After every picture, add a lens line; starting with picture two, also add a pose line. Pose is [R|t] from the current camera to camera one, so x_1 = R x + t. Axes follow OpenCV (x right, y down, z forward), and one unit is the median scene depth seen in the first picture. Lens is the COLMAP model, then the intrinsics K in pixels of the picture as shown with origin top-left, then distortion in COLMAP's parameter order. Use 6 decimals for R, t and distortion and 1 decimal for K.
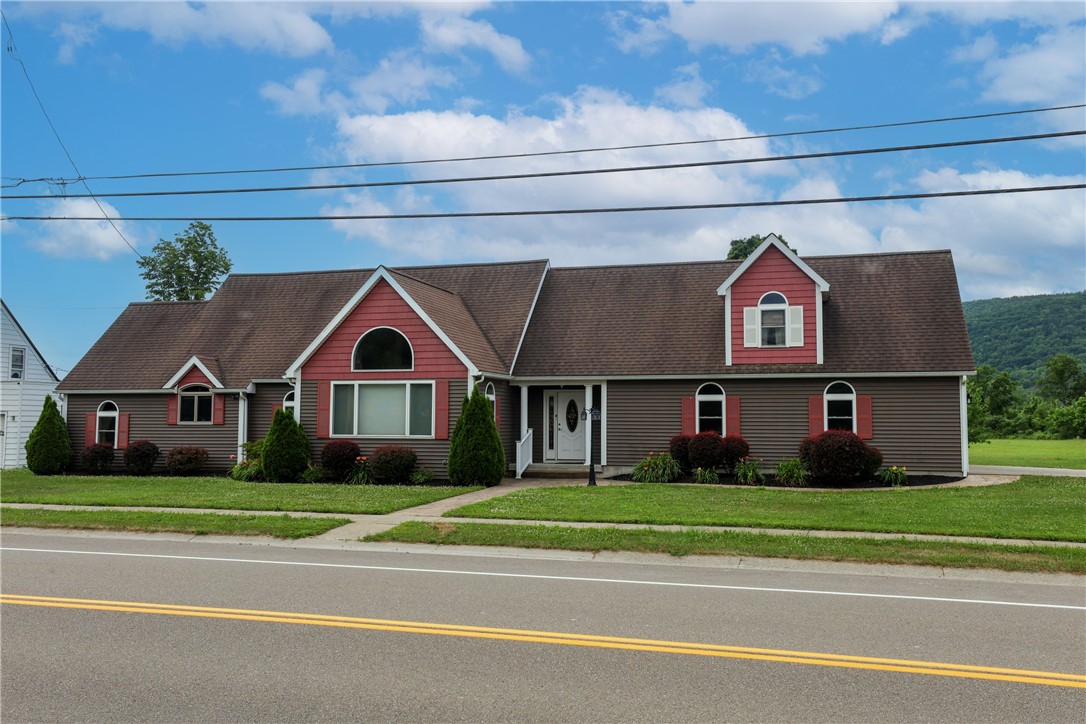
lens RADIAL K [[959.0, 0, 543.0], [0, 959.0, 362.0], [0, 0, 1]] dist [-0.001440, -0.001636]
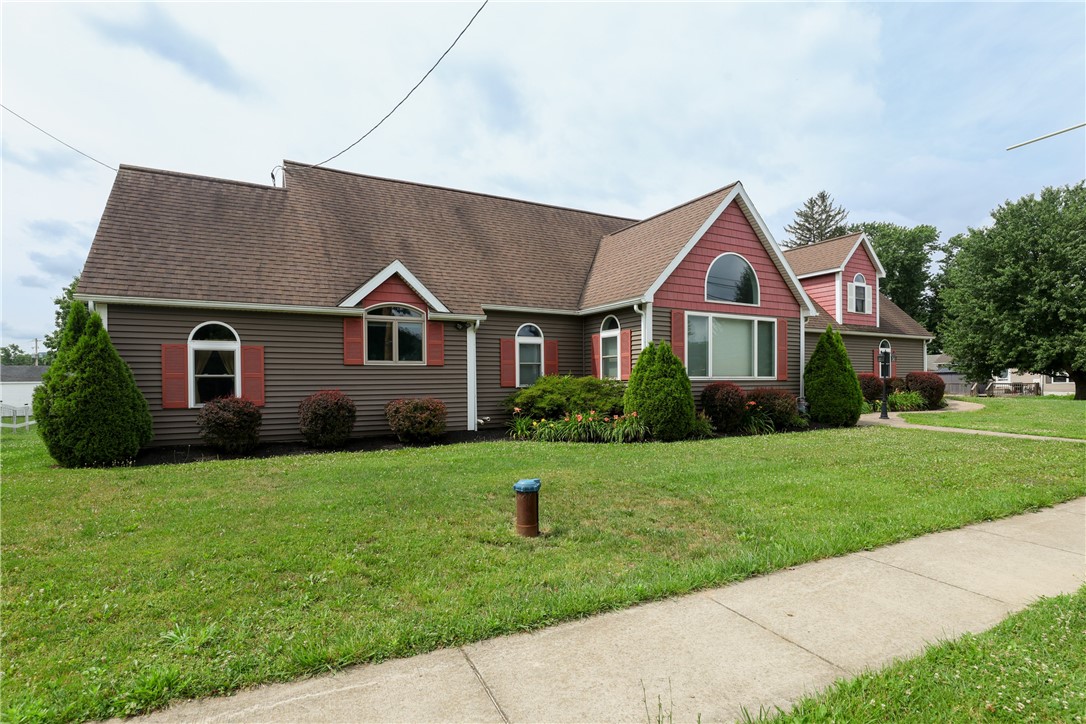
lens RADIAL K [[537.4, 0, 543.0], [0, 537.4, 362.0], [0, 0, 1]] dist [-0.040653, 0.000341]
pose [[0.708461, 0.016265, 0.705563, -0.625218], [-0.037739, 0.999177, 0.014861, 0.060900], [-0.704741, -0.037156, 0.708492, 0.763034]]
